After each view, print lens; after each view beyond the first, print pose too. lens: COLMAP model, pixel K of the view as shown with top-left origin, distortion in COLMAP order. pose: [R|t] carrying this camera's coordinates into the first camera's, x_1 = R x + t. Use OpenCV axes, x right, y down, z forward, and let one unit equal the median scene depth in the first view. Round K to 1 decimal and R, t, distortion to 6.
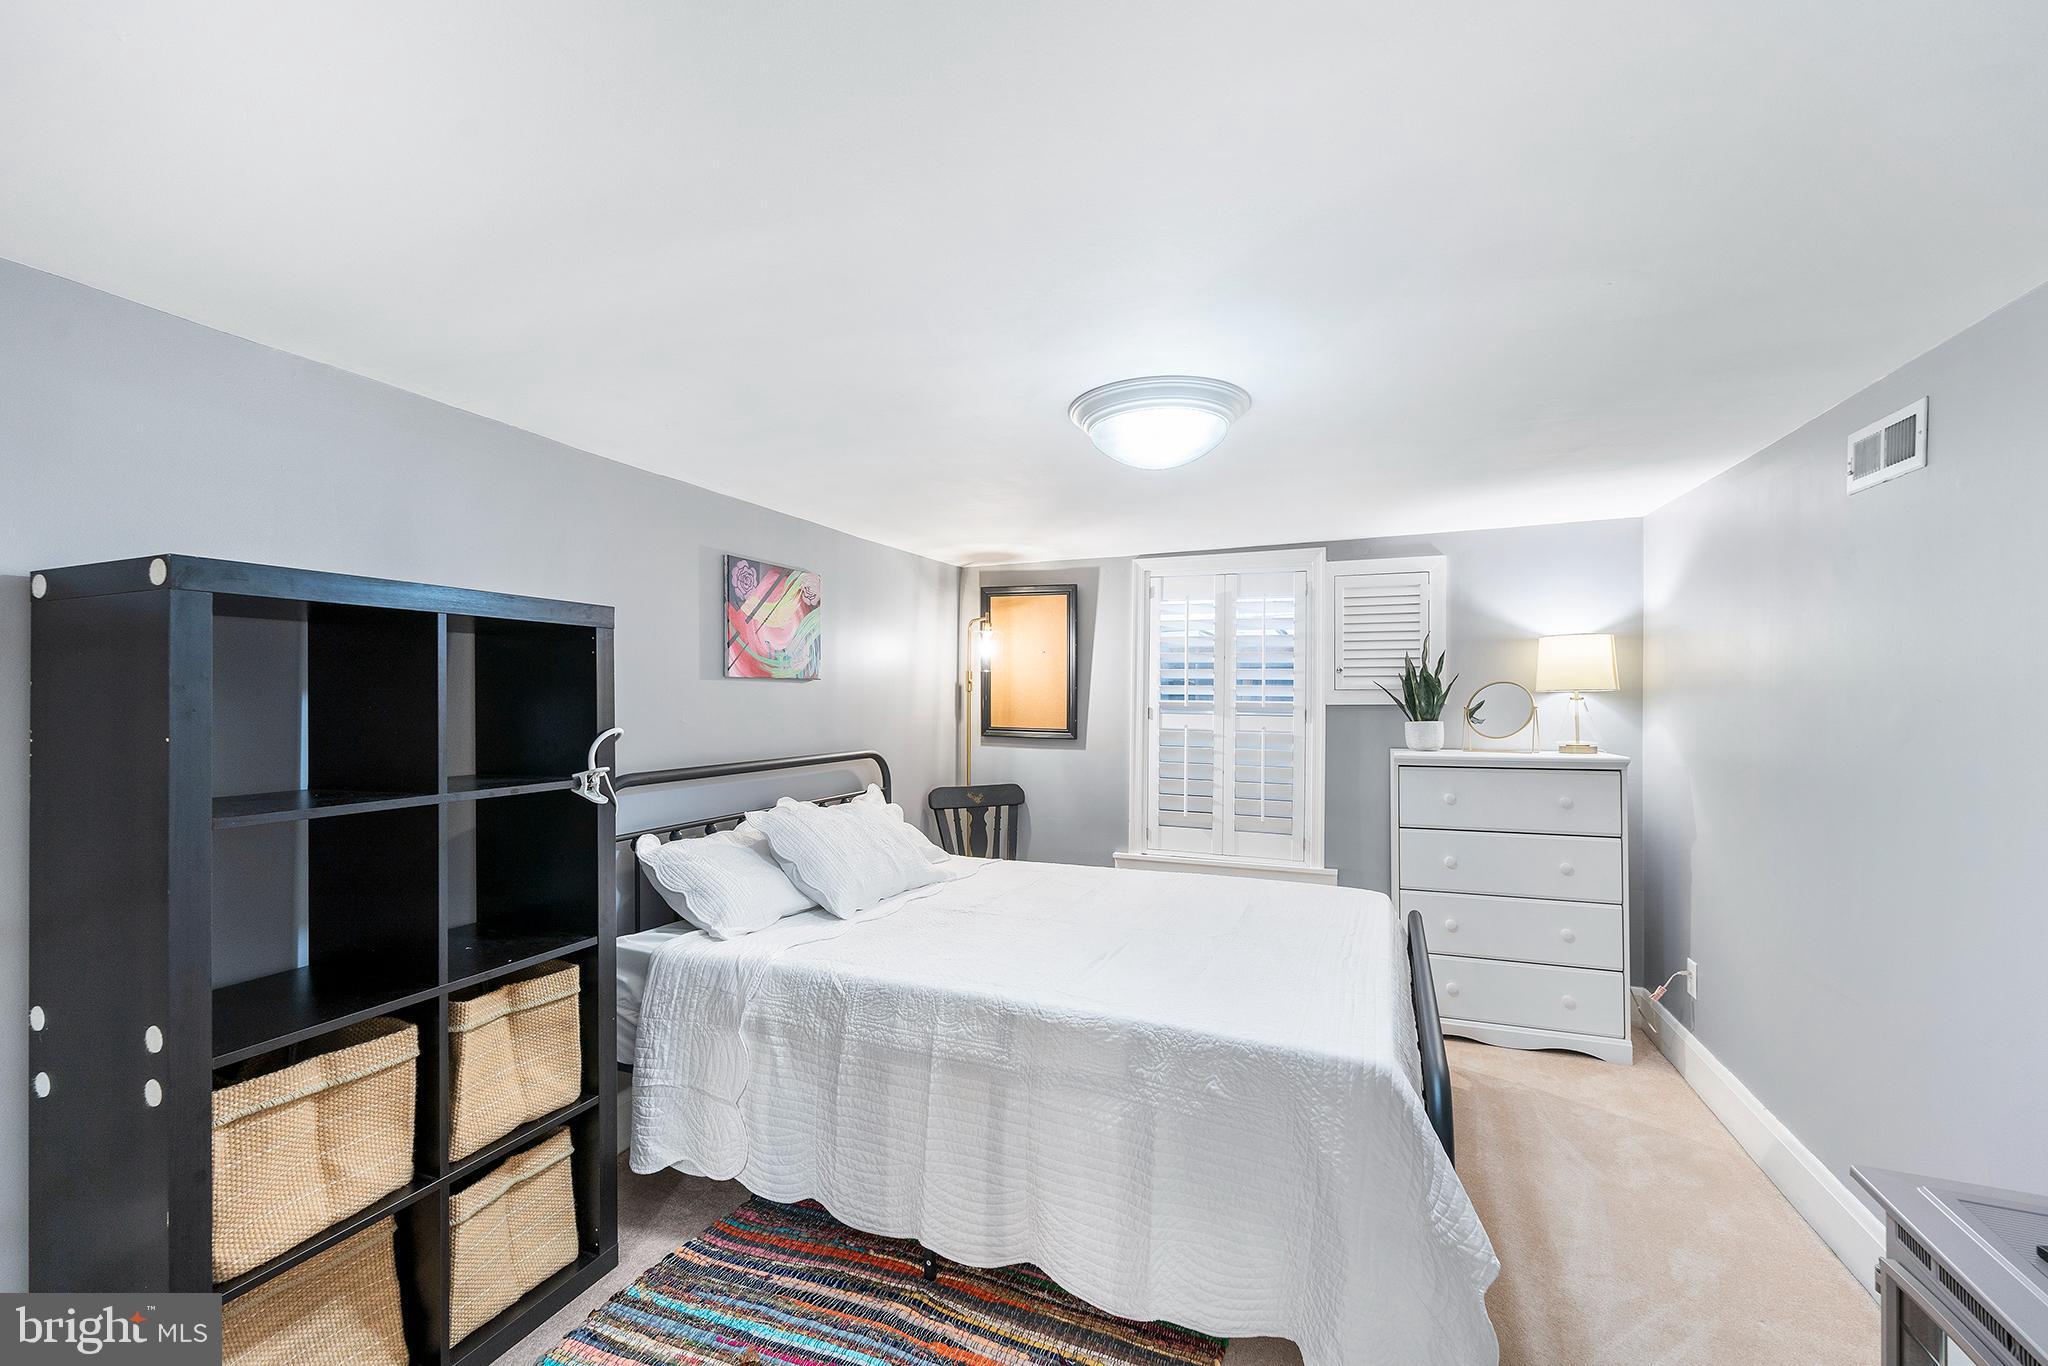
lens RADIAL K [[850.5, 0, 1015.6], [0, 850.5, 688.3], [0, 0, 1]] dist [-0.000262, -0.000002]
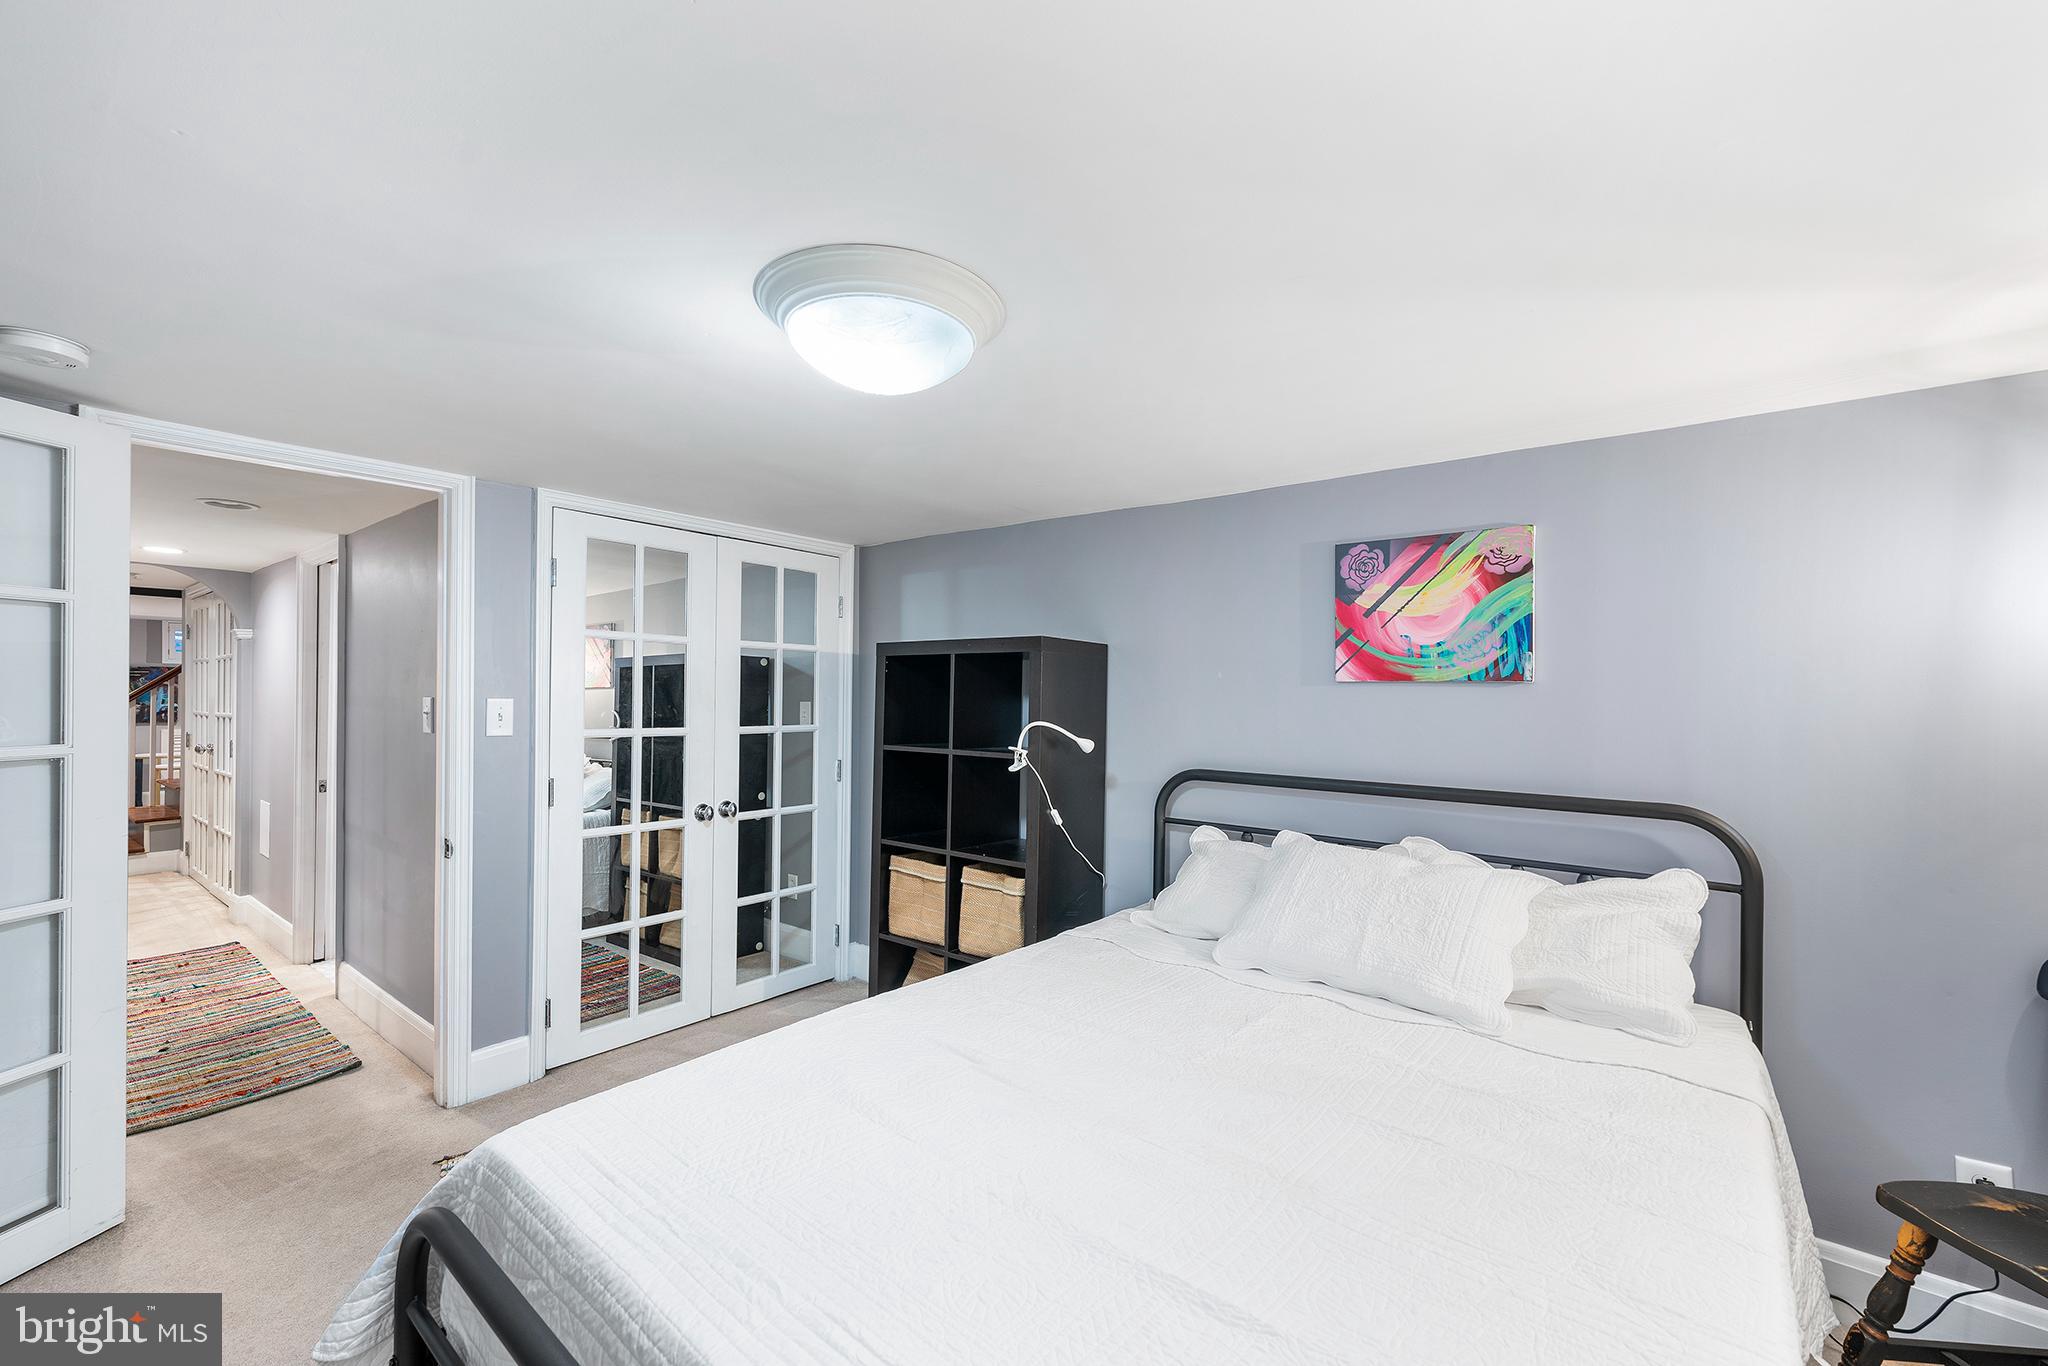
lens RADIAL K [[825.4, 0, 1024.0], [0, 825.4, 683.0], [0, 0, 1]] dist [-0.002002, -0.000302]
pose [[-0.288046, -0.005941, -0.957598, 0.551368], [0.005440, 0.999954, -0.007840, -0.006681], [0.957601, -0.007468, -0.288000, 0.884044]]
